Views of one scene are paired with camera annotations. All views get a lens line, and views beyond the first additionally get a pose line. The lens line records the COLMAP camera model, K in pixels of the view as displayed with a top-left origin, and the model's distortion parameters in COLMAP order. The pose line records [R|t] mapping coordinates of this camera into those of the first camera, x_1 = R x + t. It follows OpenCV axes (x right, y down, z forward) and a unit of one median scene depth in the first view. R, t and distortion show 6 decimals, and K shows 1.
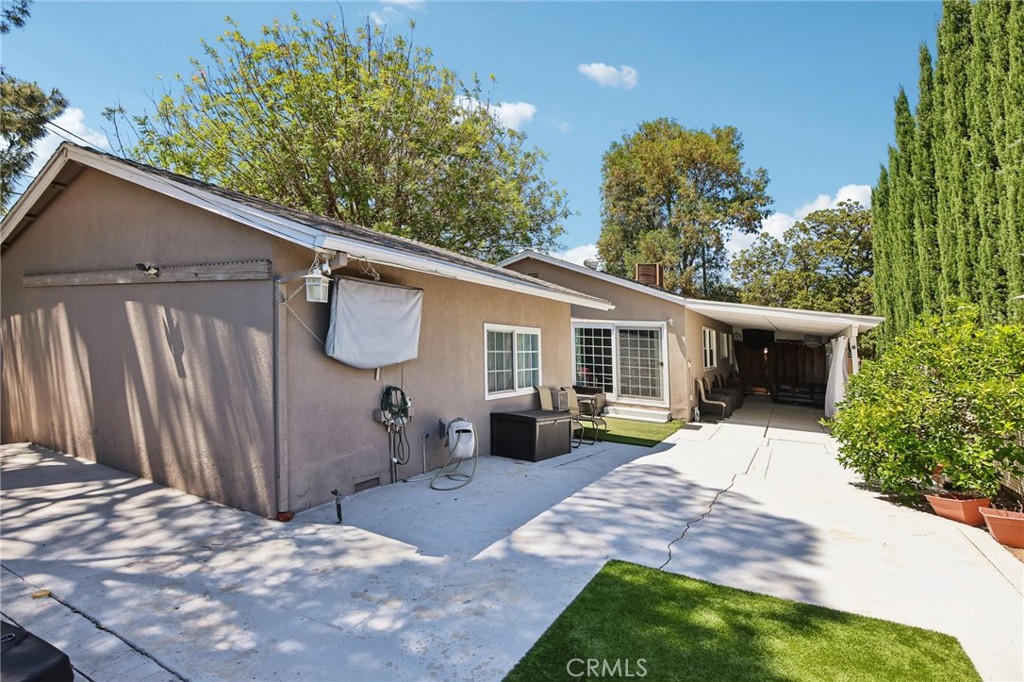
lens RADIAL K [[524.8, 0, 511.0], [0, 524.8, 341.1], [0, 0, 1]] dist [-0.002739, -0.000048]
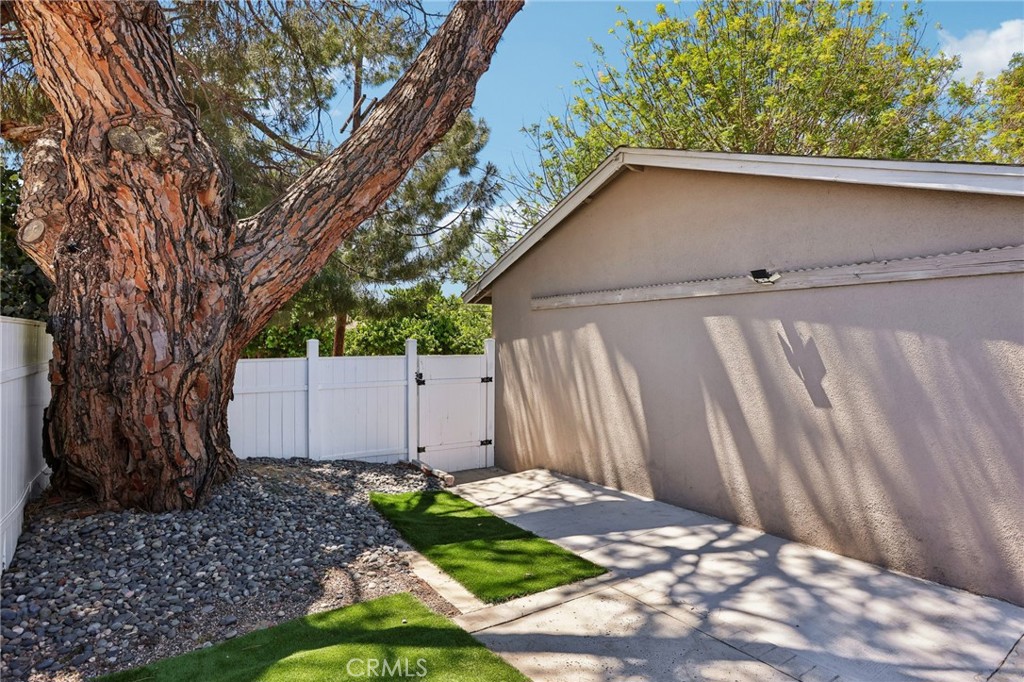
lens RADIAL K [[548.7, 0, 512.5], [0, 548.7, 340.5], [0, 0, 1]] dist [0.004342, 0.000073]
pose [[0.919117, -0.047207, -0.391147, -0.693975], [0.042987, 0.998884, -0.019543, -0.034023], [0.391633, 0.001148, 0.920121, 0.047420]]
